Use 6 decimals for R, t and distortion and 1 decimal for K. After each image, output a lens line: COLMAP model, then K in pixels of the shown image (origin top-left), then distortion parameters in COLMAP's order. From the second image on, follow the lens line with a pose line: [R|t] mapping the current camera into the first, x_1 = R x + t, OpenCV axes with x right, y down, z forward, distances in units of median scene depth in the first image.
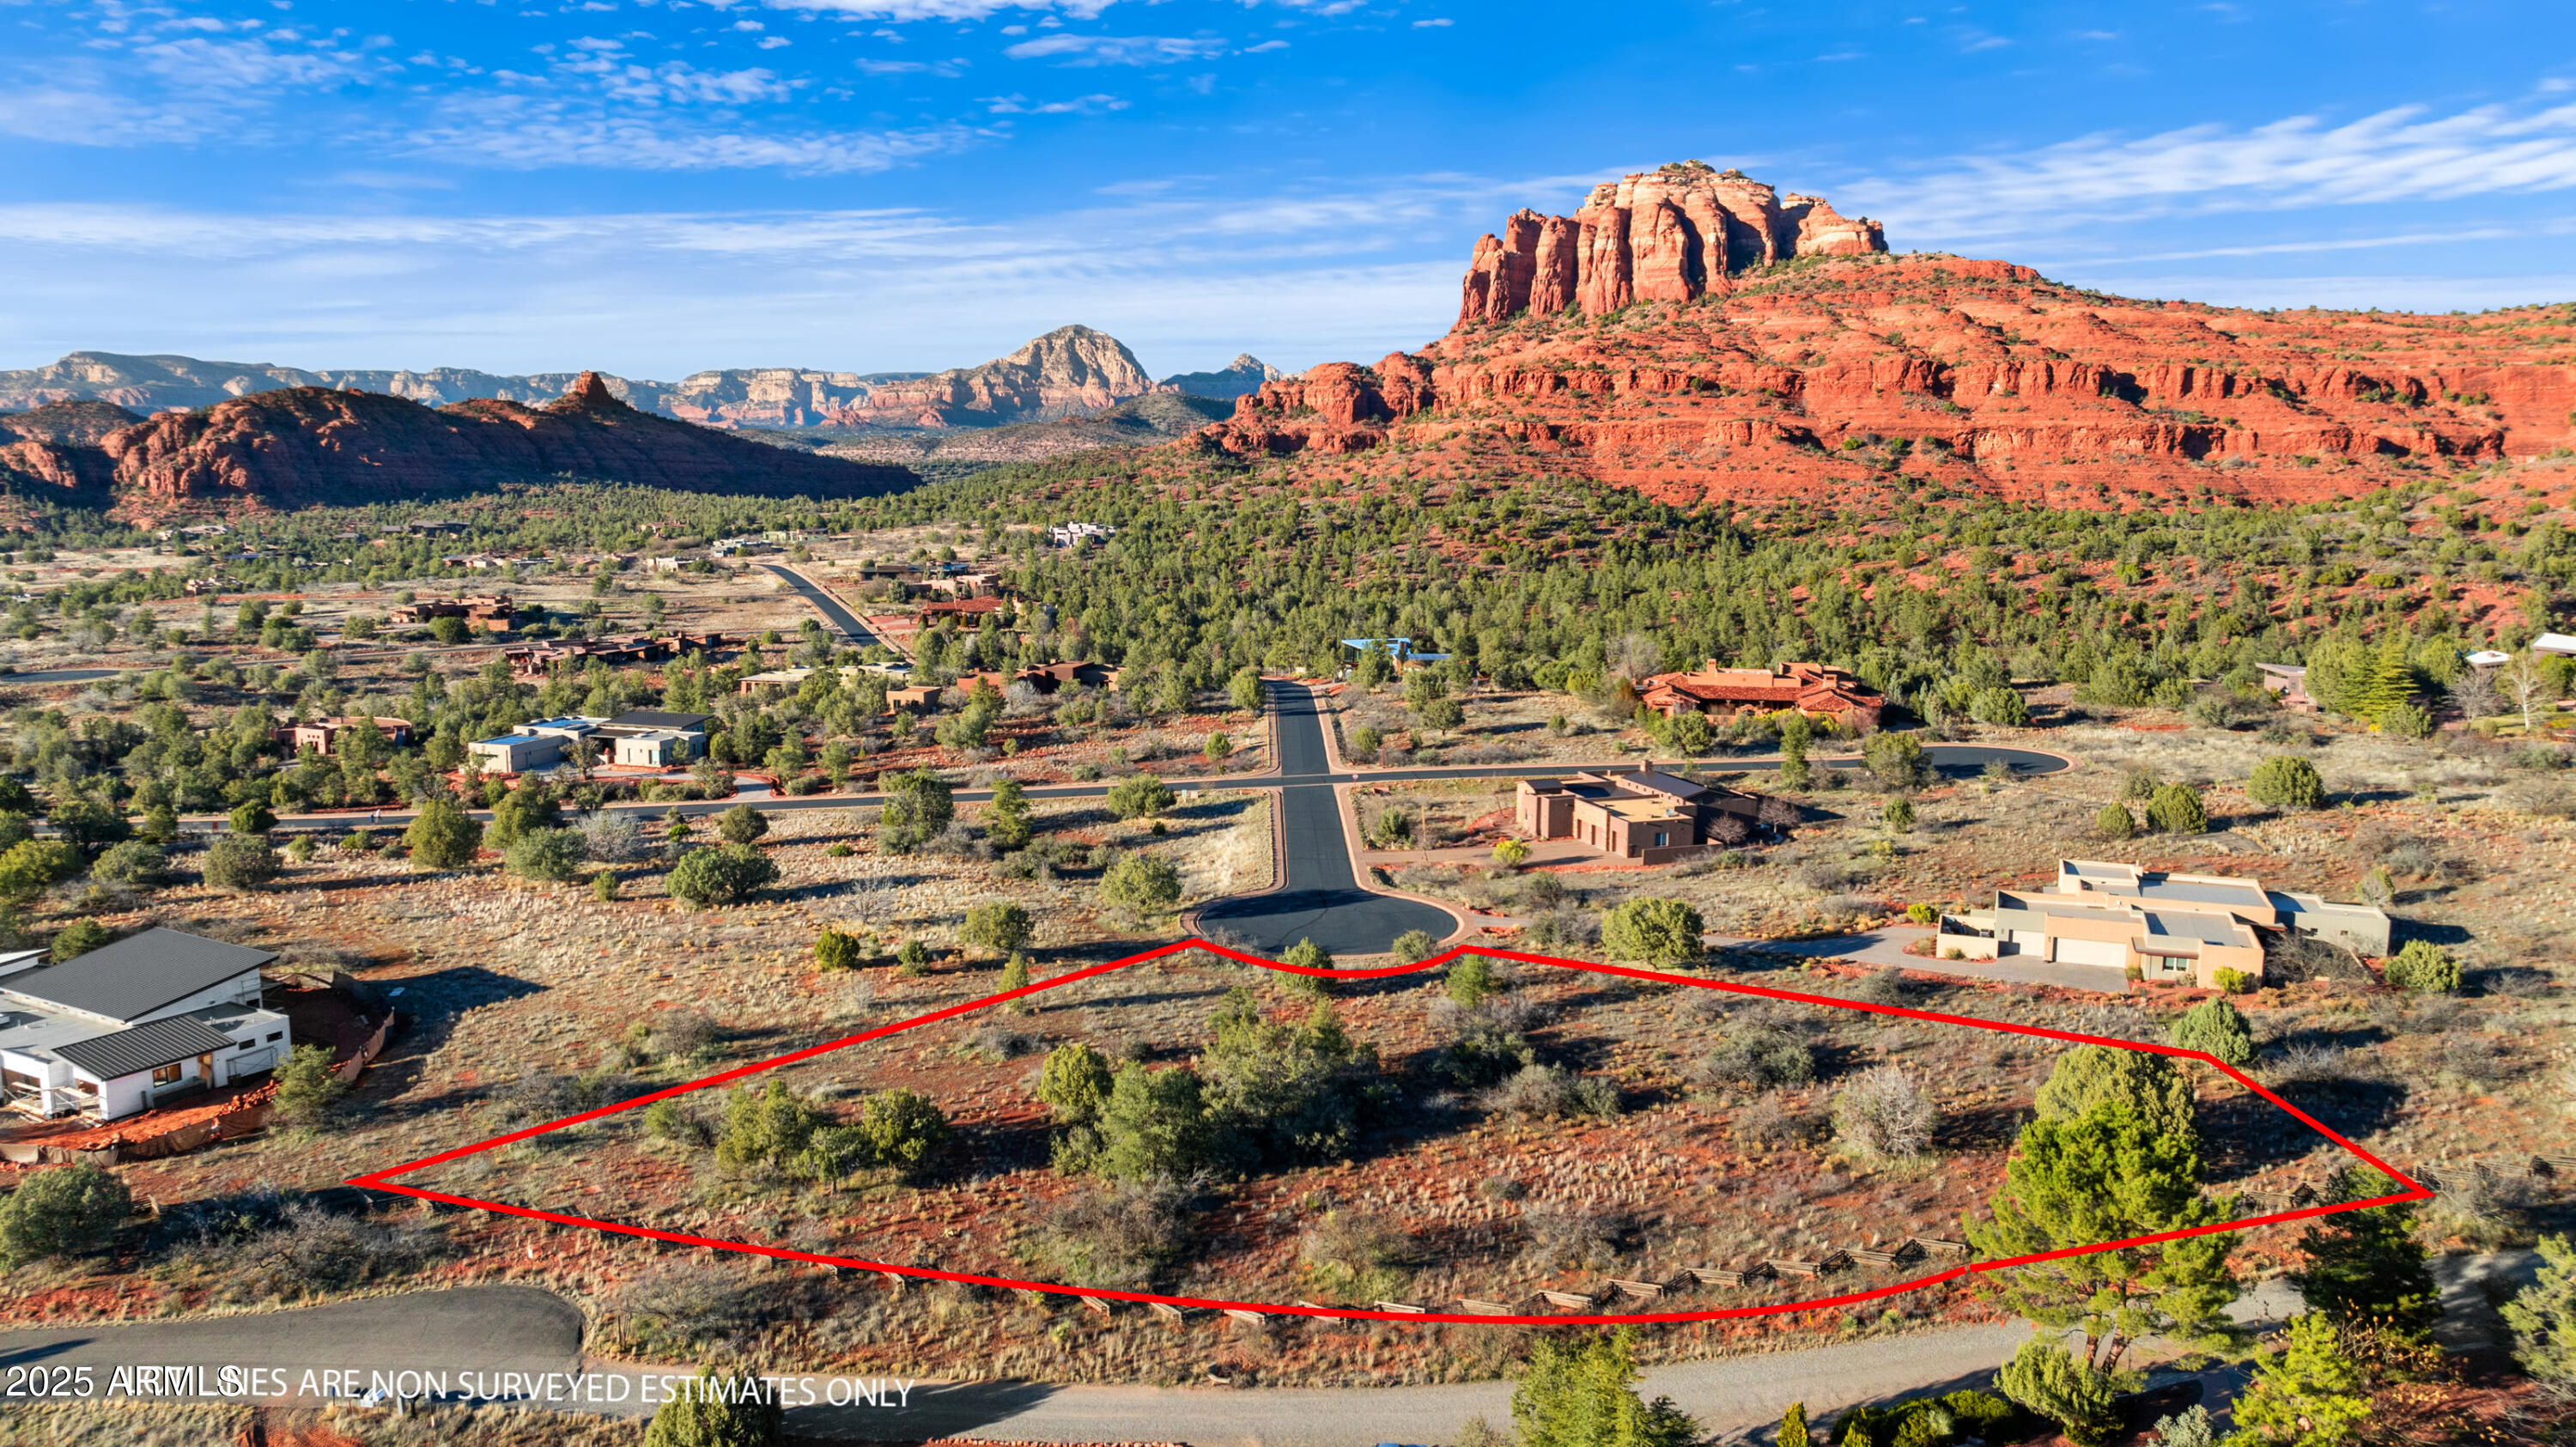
lens RADIAL K [[1820.3, 0, 1293.7], [0, 1820.3, 733.0], [0, 0, 1]] dist [-0.022011, 0.004913]
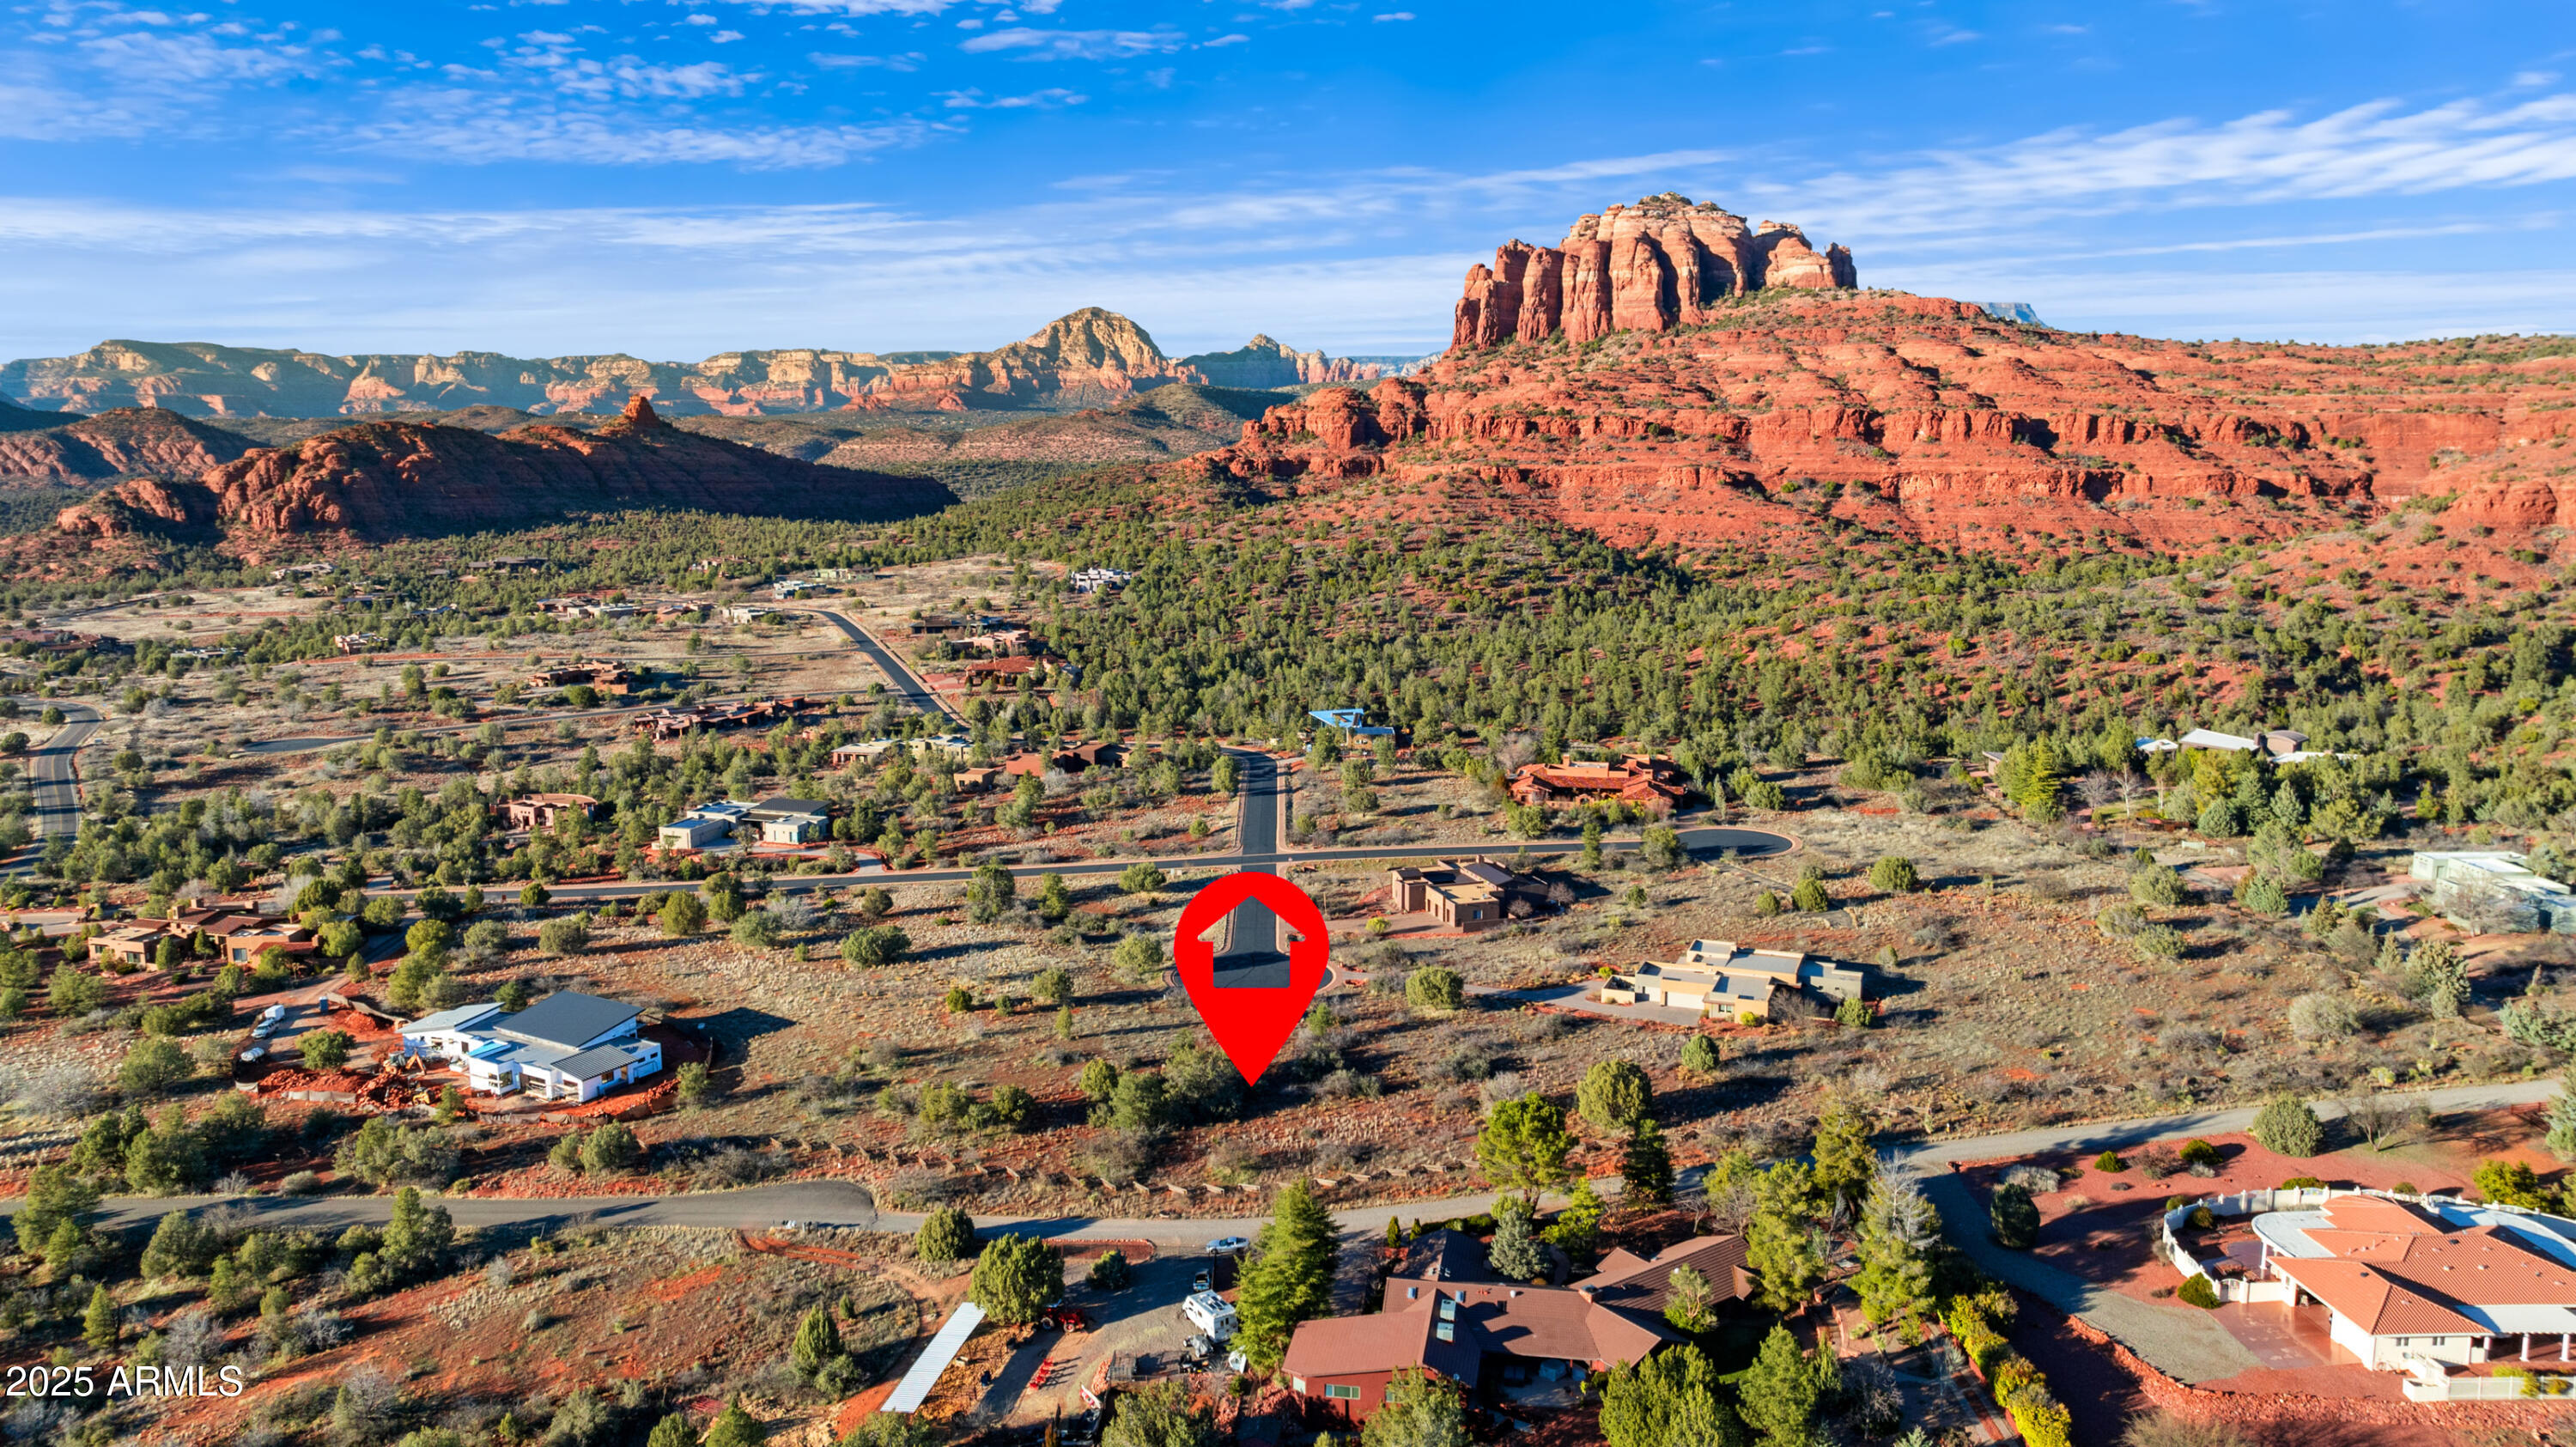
lens RADIAL K [[1866.0, 0, 1295.4], [0, 1866.0, 739.9], [0, 0, 1]] dist [-0.015412, -0.019147]
pose [[0.999893, -0.006330, -0.013157, 0.018112], [0.006646, 0.999688, 0.024067, -0.033515], [0.013000, -0.024151, 0.999624, -0.150598]]
